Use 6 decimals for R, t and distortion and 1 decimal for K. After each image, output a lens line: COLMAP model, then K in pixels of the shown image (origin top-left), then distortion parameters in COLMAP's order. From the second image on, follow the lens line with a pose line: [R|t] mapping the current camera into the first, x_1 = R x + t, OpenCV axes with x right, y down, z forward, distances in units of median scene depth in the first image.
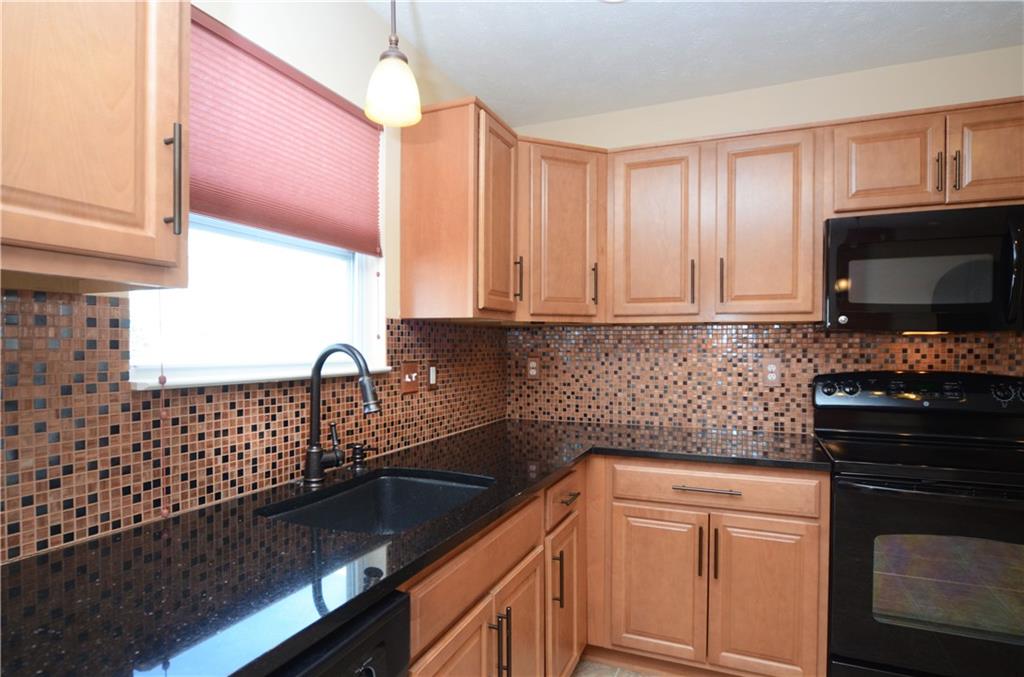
lens RADIAL K [[546.7, 0, 511.4], [0, 546.7, 353.3], [0, 0, 1]] dist [-0.013117, -0.000228]
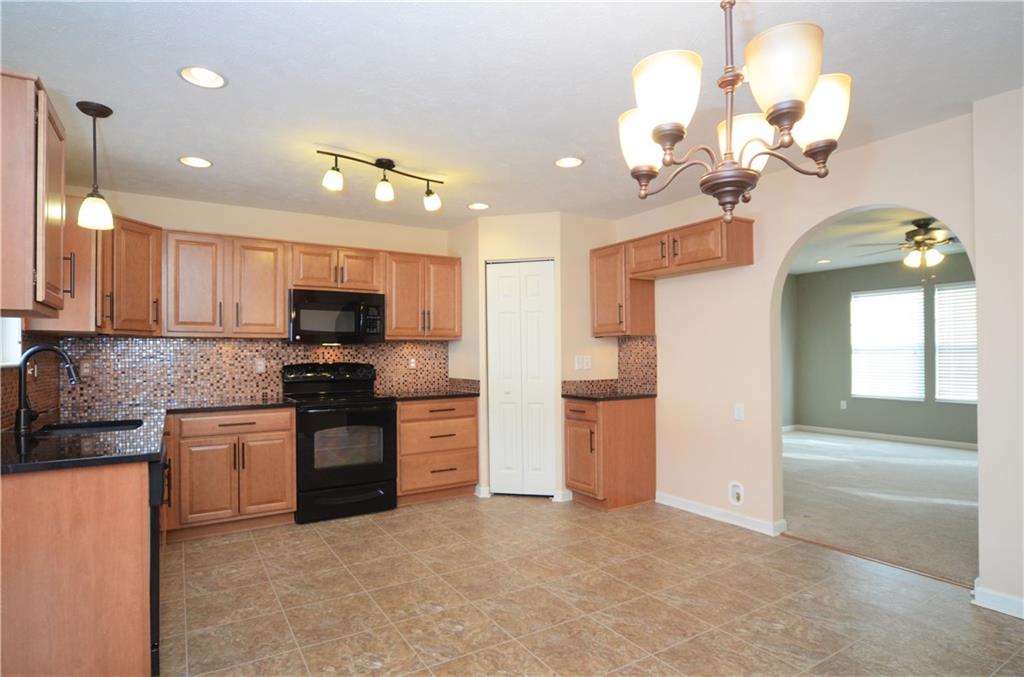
lens RADIAL K [[546.7, 0, 511.4], [0, 546.7, 353.3], [0, 0, 1]] dist [-0.013117, -0.000228]
pose [[0.567845, -0.001831, 0.823134, -0.639817], [0.021205, 0.999698, -0.012405, 0.041411], [-0.822862, 0.024499, 0.567712, -0.849871]]
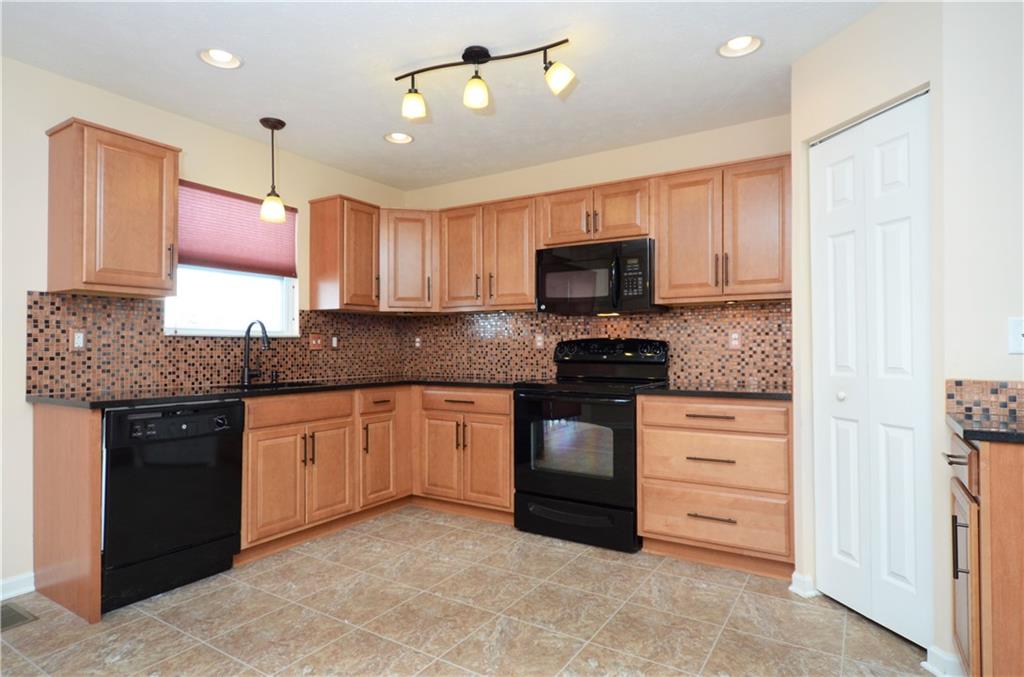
lens RADIAL K [[571.3, 0, 502.2], [0, 571.3, 340.3], [0, 0, 1]] dist [0.002214, 0.000144]
pose [[0.985044, -0.003696, -0.172264, 0.778007], [-0.001230, 0.999594, -0.028480, 0.094887], [0.172299, 0.028266, 0.984639, -0.807986]]
